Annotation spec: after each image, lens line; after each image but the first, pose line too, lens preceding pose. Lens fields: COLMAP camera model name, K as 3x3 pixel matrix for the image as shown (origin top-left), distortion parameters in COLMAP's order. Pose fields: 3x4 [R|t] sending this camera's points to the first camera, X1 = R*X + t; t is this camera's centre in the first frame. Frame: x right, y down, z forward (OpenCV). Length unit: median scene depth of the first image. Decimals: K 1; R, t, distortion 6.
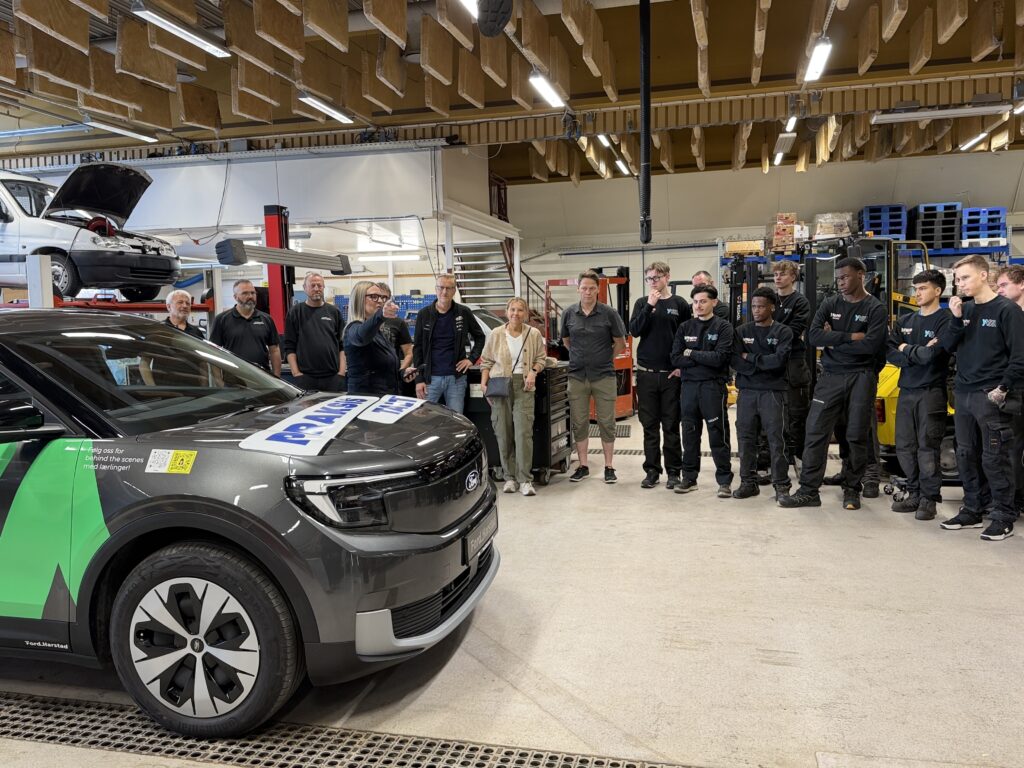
lens RADIAL K [[824.8, 0, 512.0], [0, 824.8, 384.0], [0, 0, 1]] dist [0.110308, -0.183207]
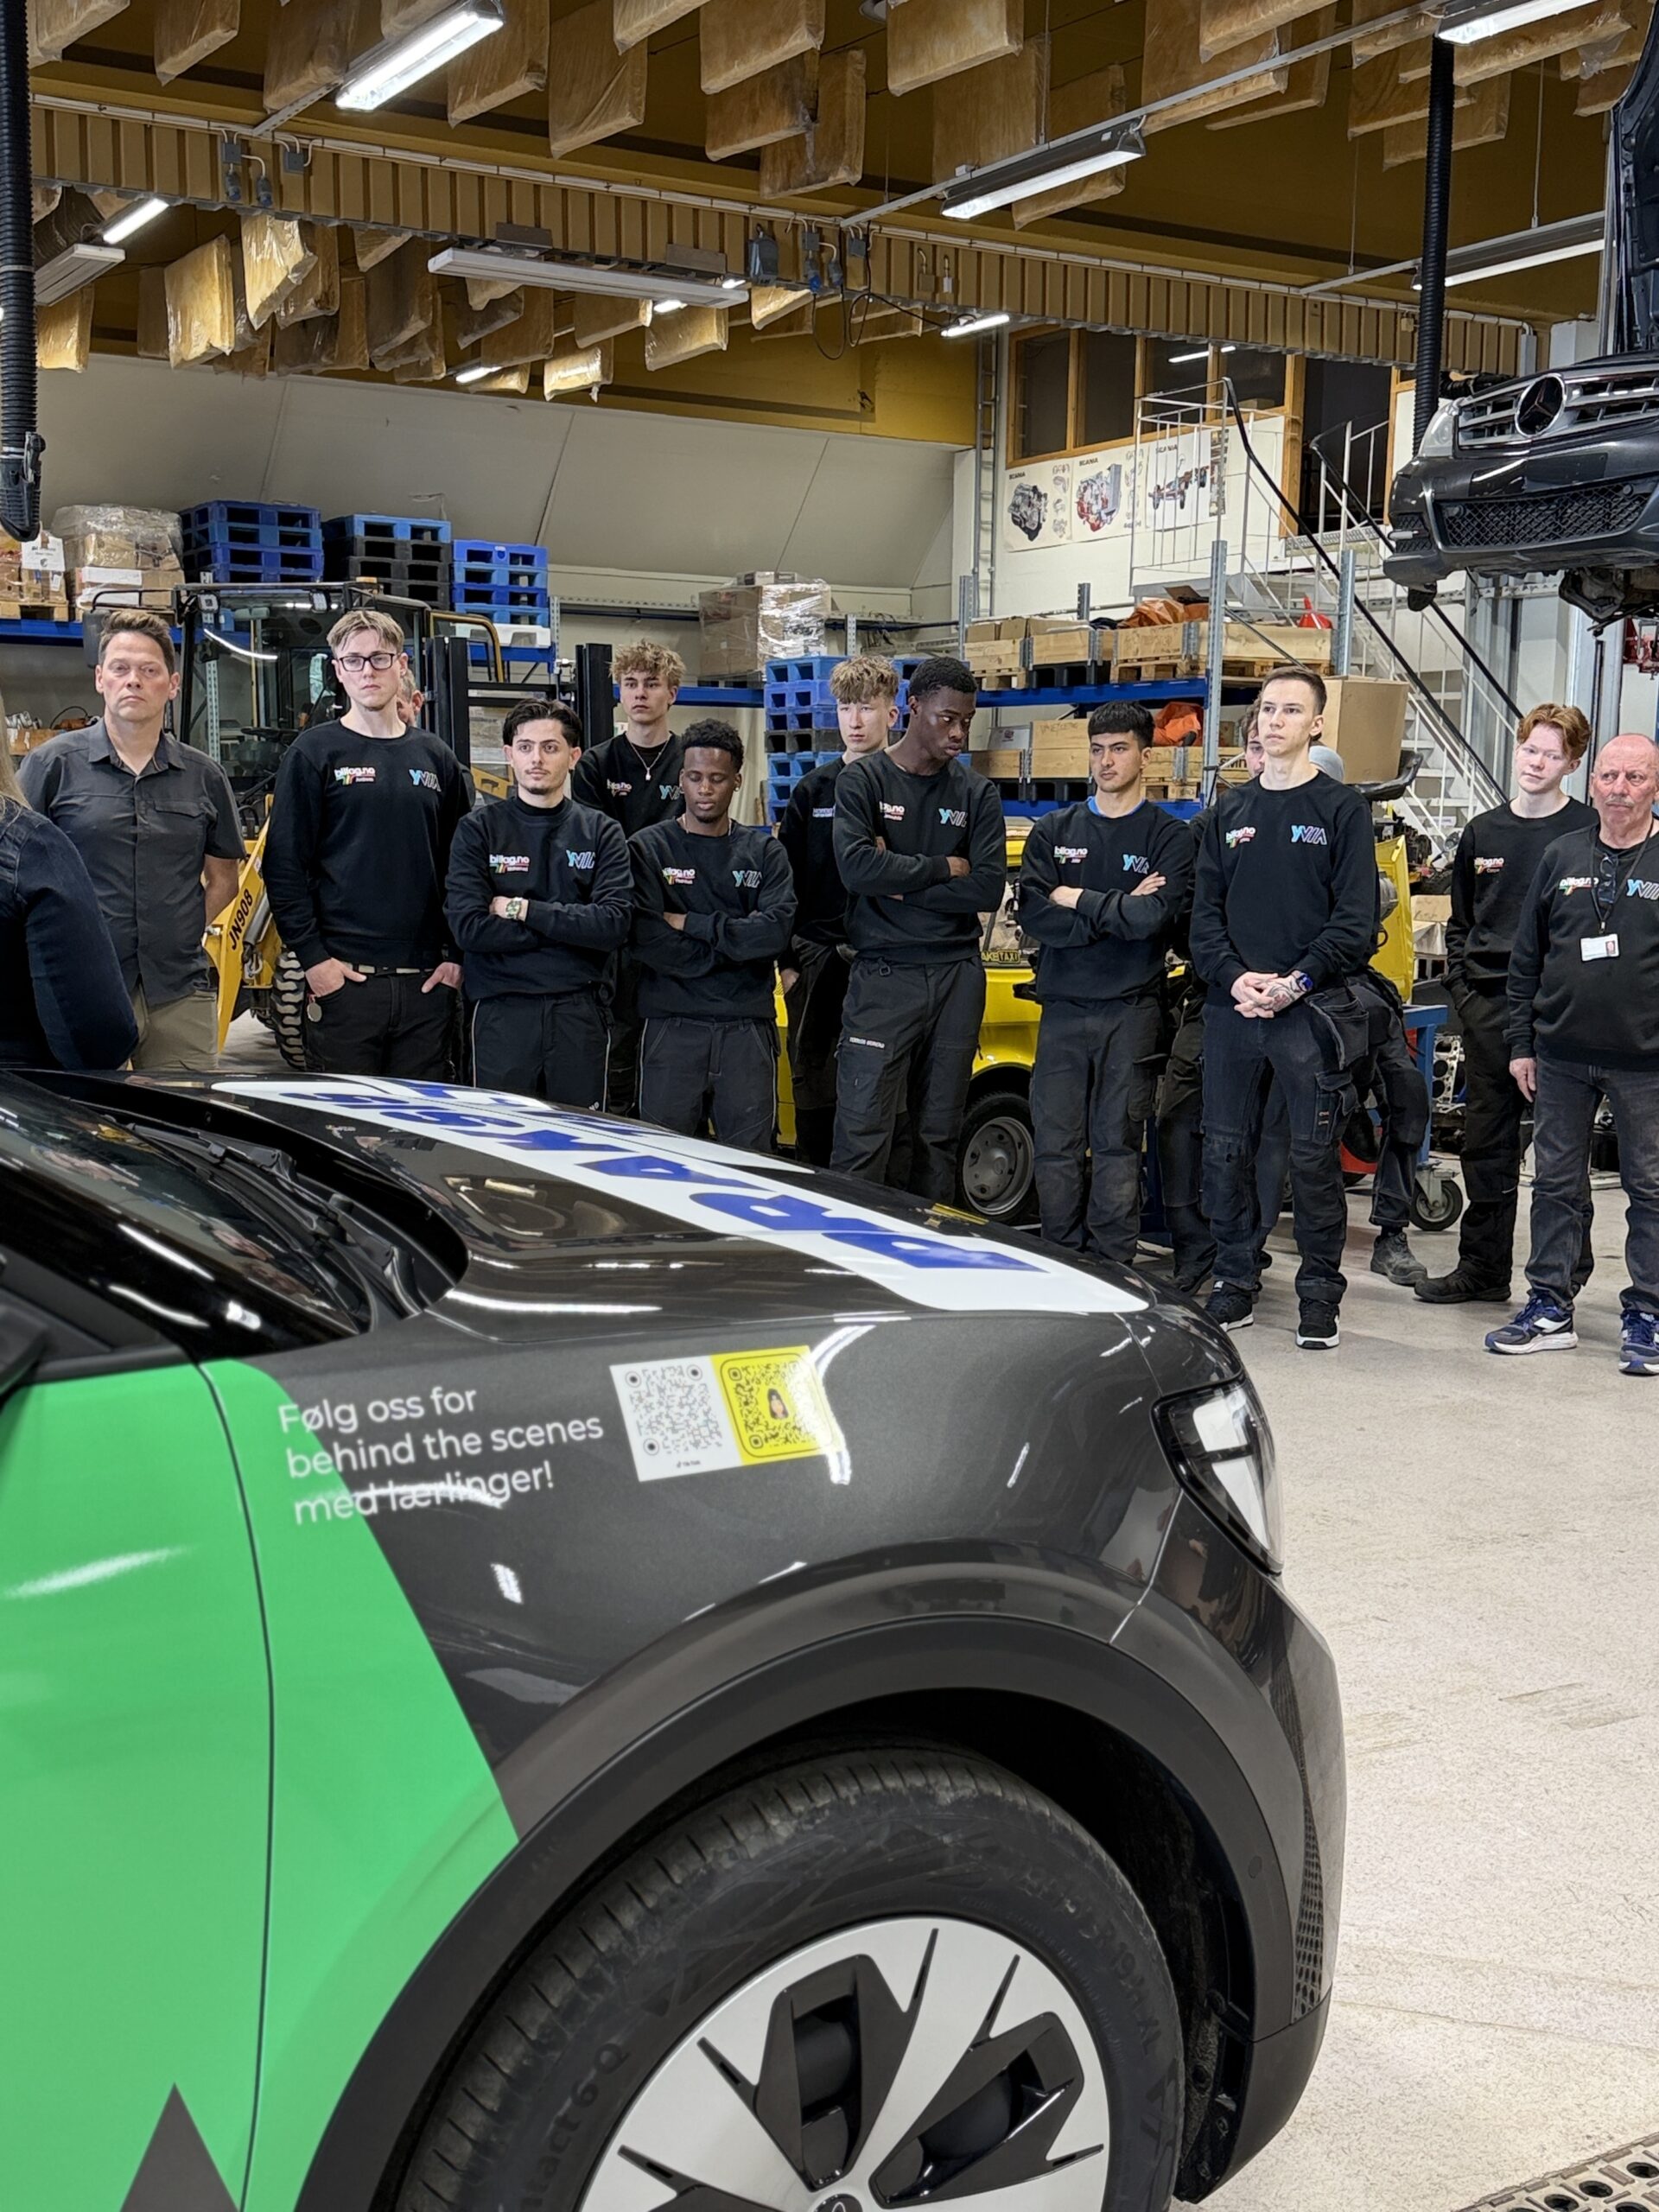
lens RADIAL K [[2361.2, 0, 826.8], [0, 2361.2, 1151.2], [0, 0, 1]] dist [0.190531, -0.436609]
pose [[0.710410, -0.069910, 0.700307, -0.365313], [0.028487, 0.997095, 0.070639, -0.005908], [-0.703211, -0.030233, 0.710338, 0.257399]]
